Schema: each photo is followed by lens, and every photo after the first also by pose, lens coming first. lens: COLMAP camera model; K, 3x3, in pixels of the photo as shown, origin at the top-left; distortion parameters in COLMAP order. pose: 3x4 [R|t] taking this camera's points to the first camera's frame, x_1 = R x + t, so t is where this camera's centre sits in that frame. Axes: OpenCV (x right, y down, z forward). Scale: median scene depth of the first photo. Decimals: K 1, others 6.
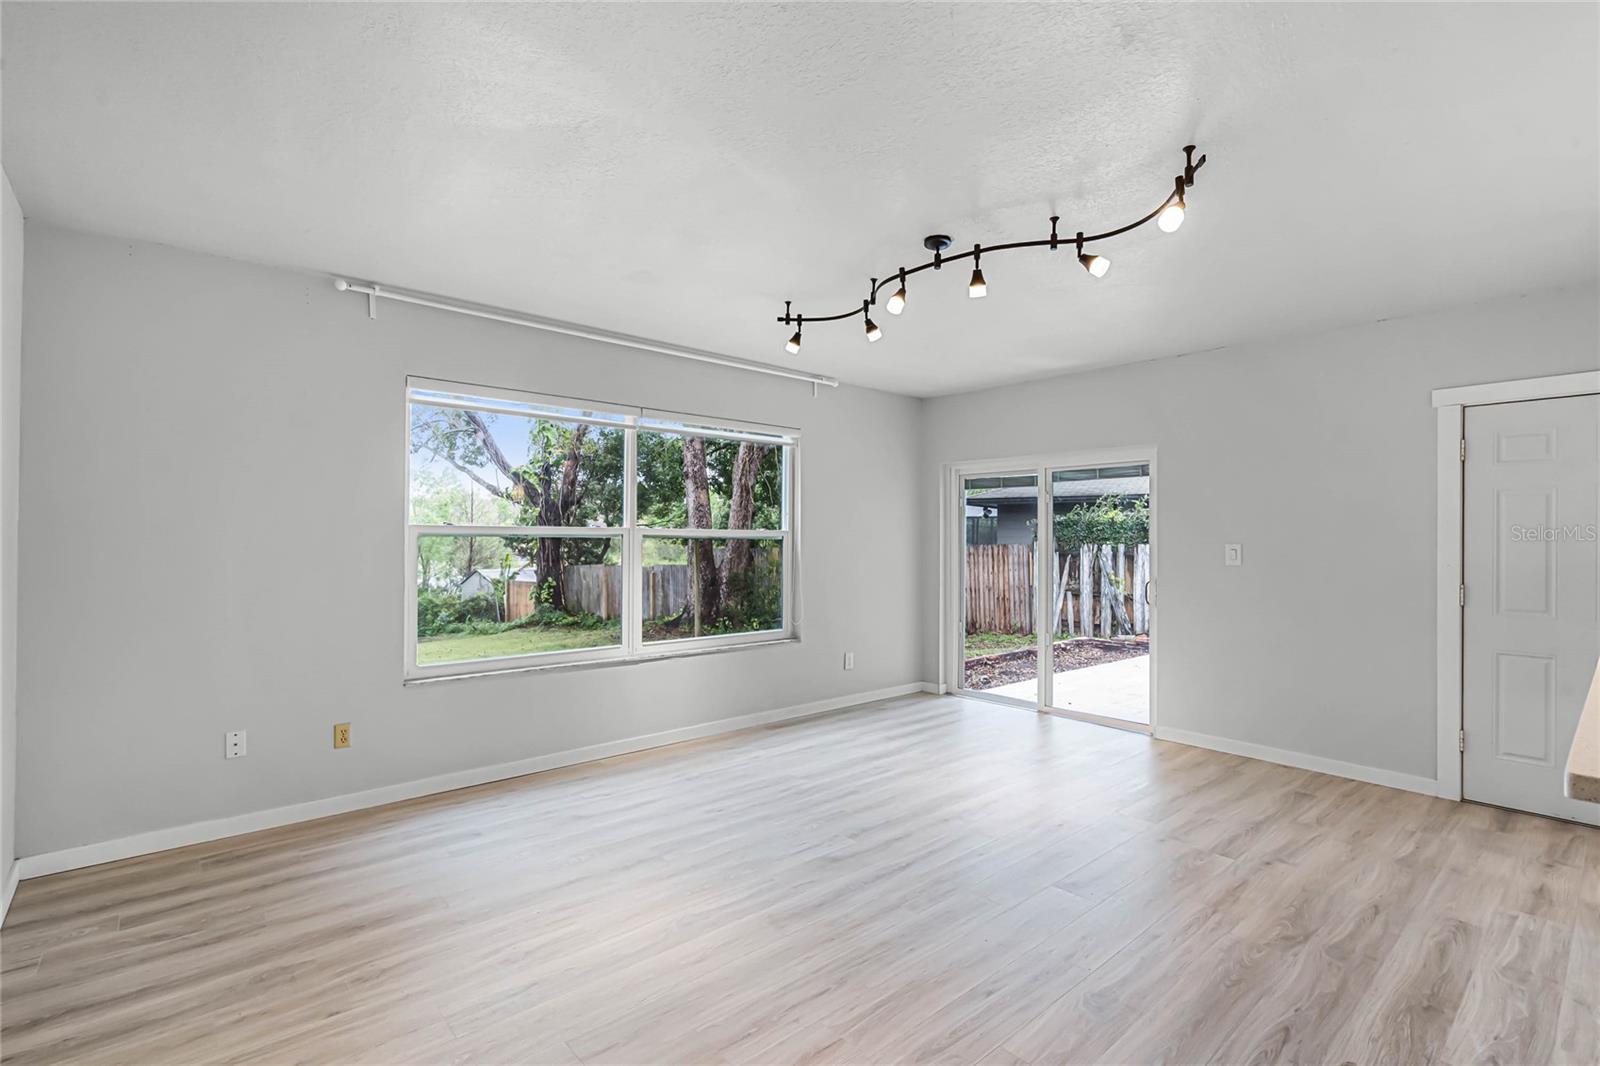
lens RADIAL K [[735.8, 0, 800.0], [0, 735.8, 533.0], [0, 0, 1]] dist [-0.002218, 0.000151]
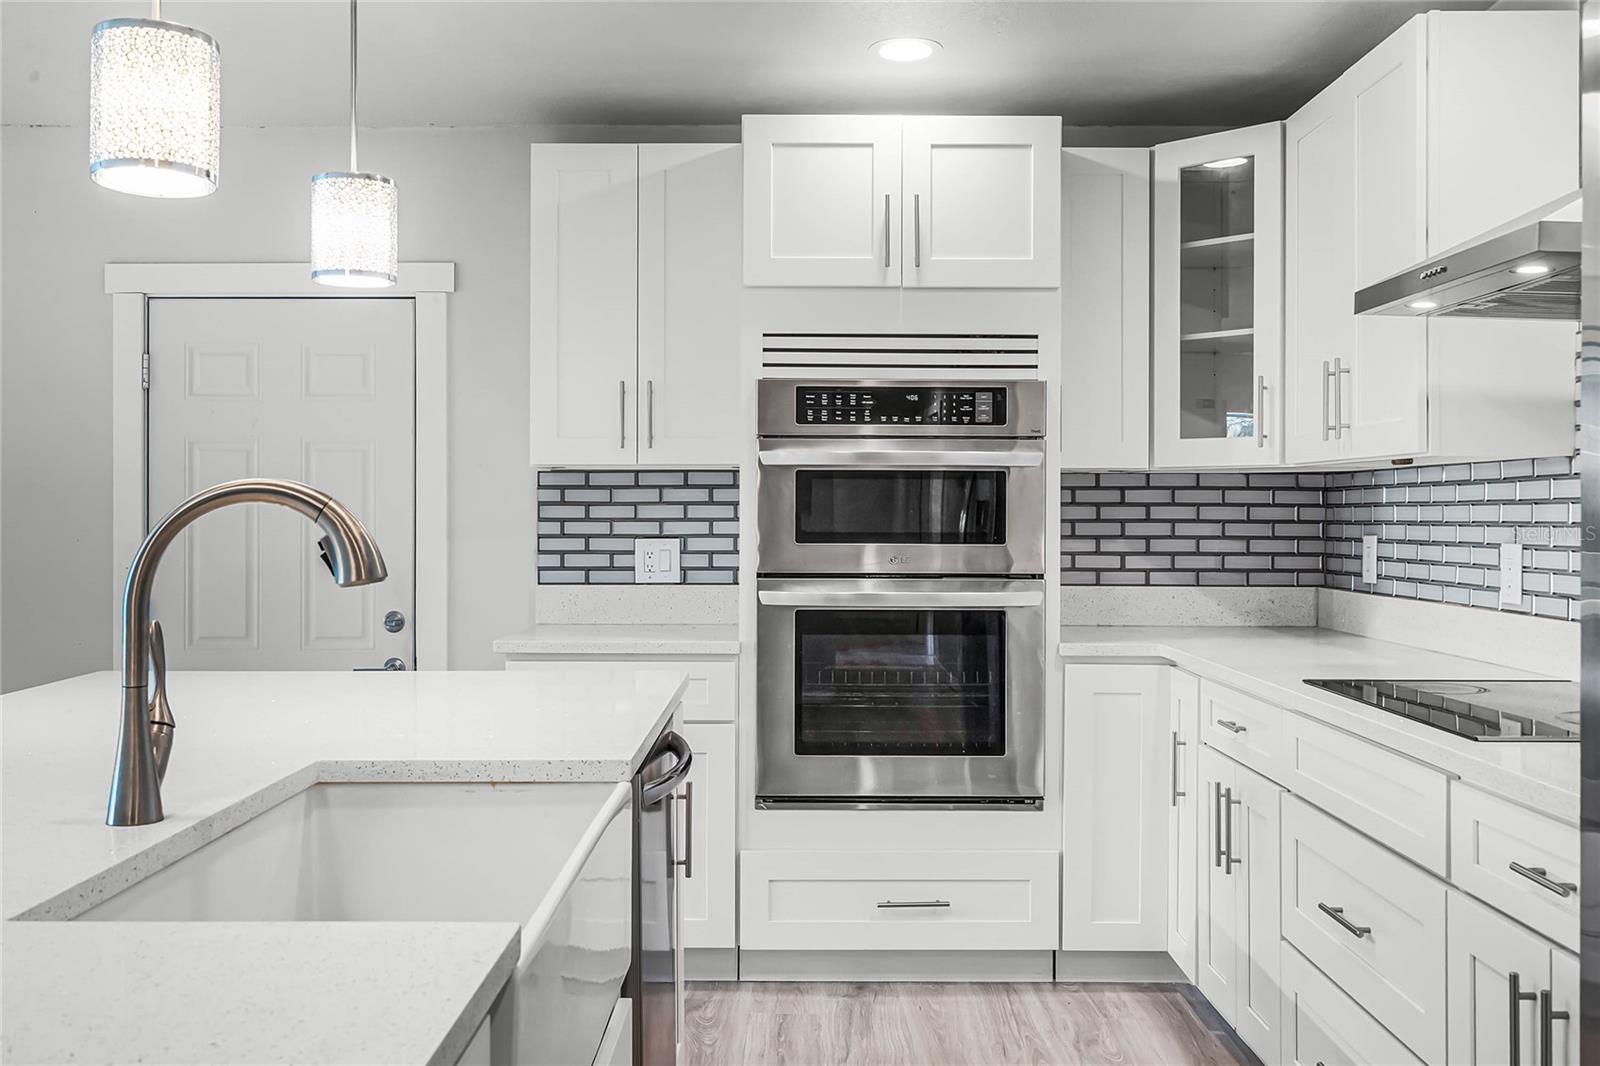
lens RADIAL K [[1482.4, 0, 804.6], [0, 1482.4, 507.7], [0, 0, 1]] dist [-0.003133, 0.000210]
pose [[0.657514, -0.007102, 0.753409, 0.367789], [-0.003003, 0.999923, 0.012048, -0.020080], [-0.753437, -0.010184, 0.657442, -0.186515]]
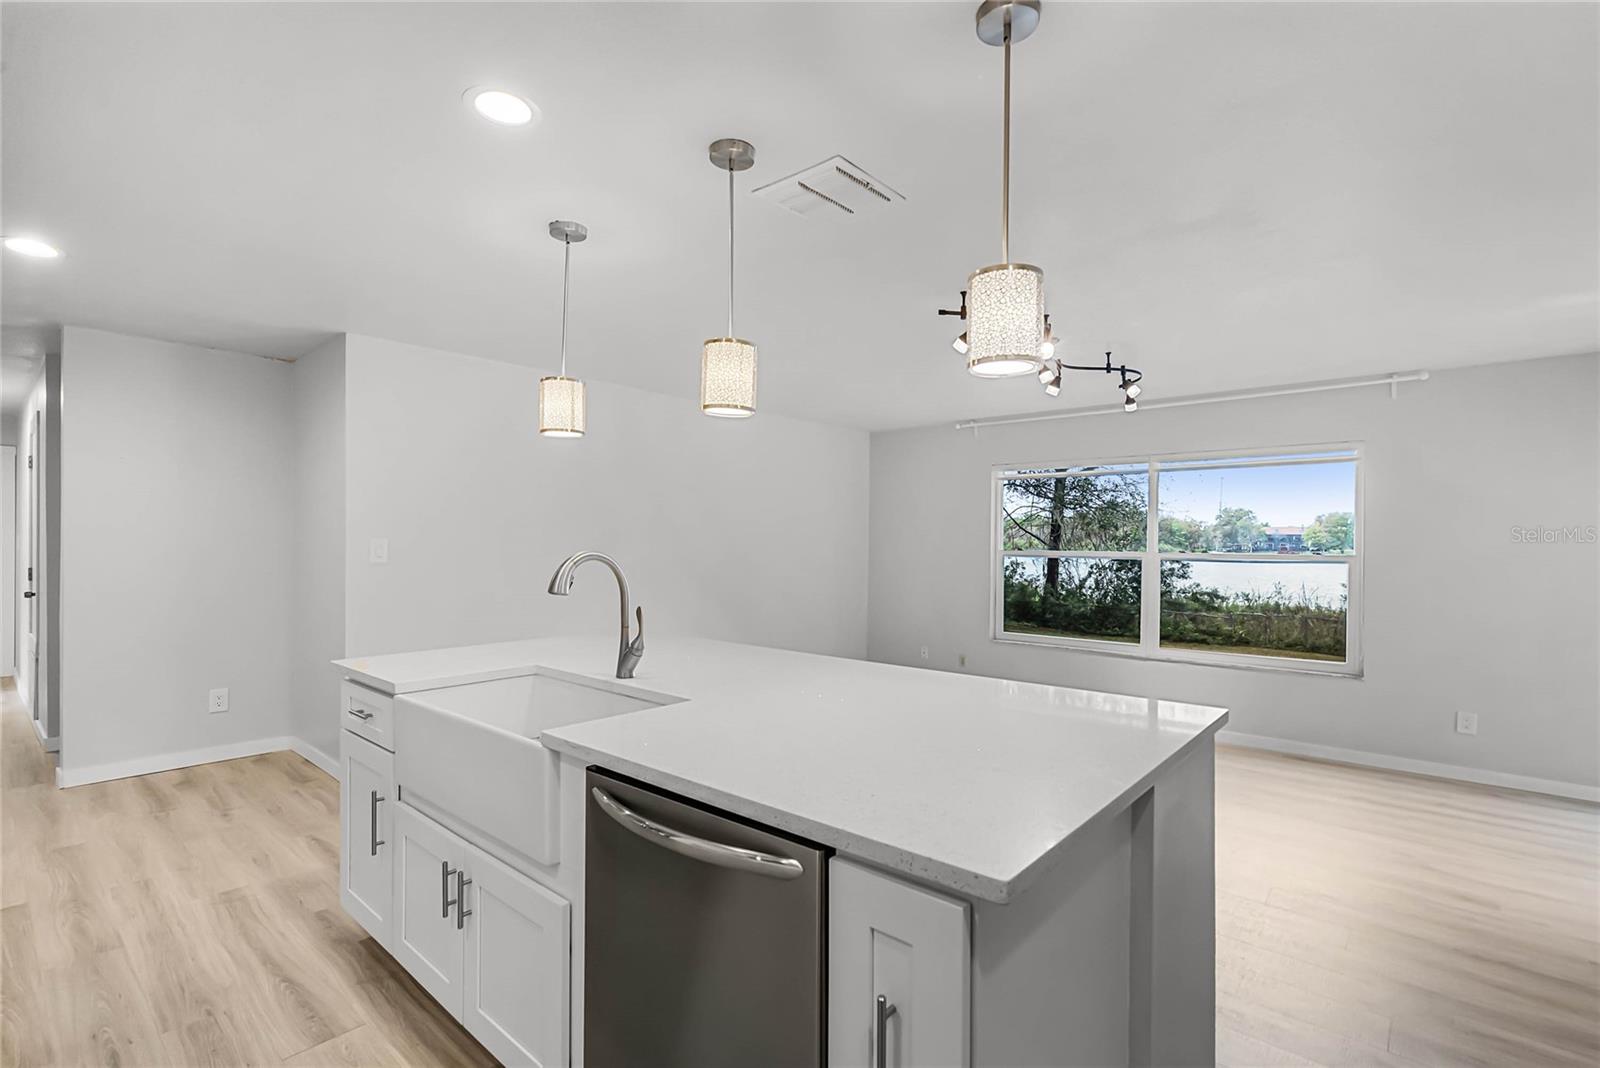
lens RADIAL K [[740.1, 0, 807.0], [0, 740.1, 538.3], [0, 0, 1]] dist [-0.000799, -0.000068]
pose [[0.141143, -0.008490, -0.989953, 1.193769], [0.002823, 0.999963, -0.008174, -0.027337], [0.989985, -0.001640, 0.141162, 0.320523]]
